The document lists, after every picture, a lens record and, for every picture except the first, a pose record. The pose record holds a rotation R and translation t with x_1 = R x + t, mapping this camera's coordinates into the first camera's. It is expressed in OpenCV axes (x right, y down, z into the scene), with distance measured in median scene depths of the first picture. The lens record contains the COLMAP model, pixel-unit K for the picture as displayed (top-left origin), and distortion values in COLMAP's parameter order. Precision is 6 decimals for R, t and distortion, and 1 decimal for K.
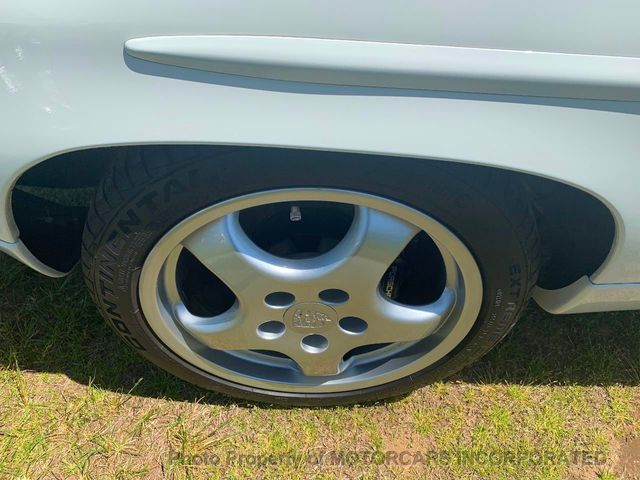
lens RADIAL K [[489.0, 0, 315.1], [0, 489.0, 239.4], [0, 0, 1]] dist [0.045027, -0.048609]
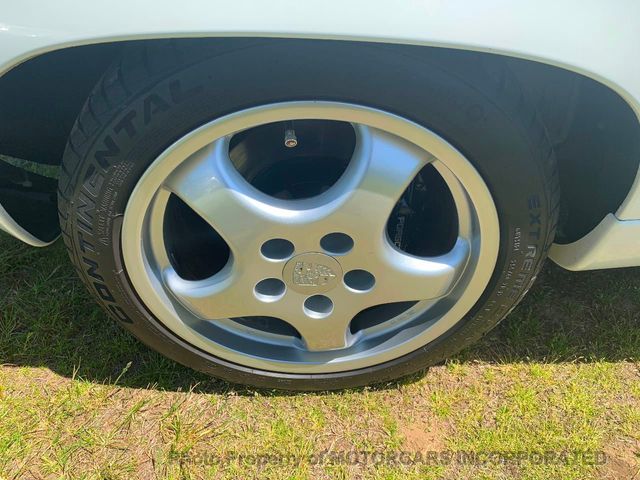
lens RADIAL K [[489.0, 0, 322.9], [0, 489.0, 237.8], [0, 0, 1]] dist [0.045027, -0.048609]
pose [[0.999442, -0.032410, 0.008115, 0.004339], [0.032950, 0.996346, -0.078797, 0.144257], [-0.005532, 0.079020, 0.996858, 0.075540]]
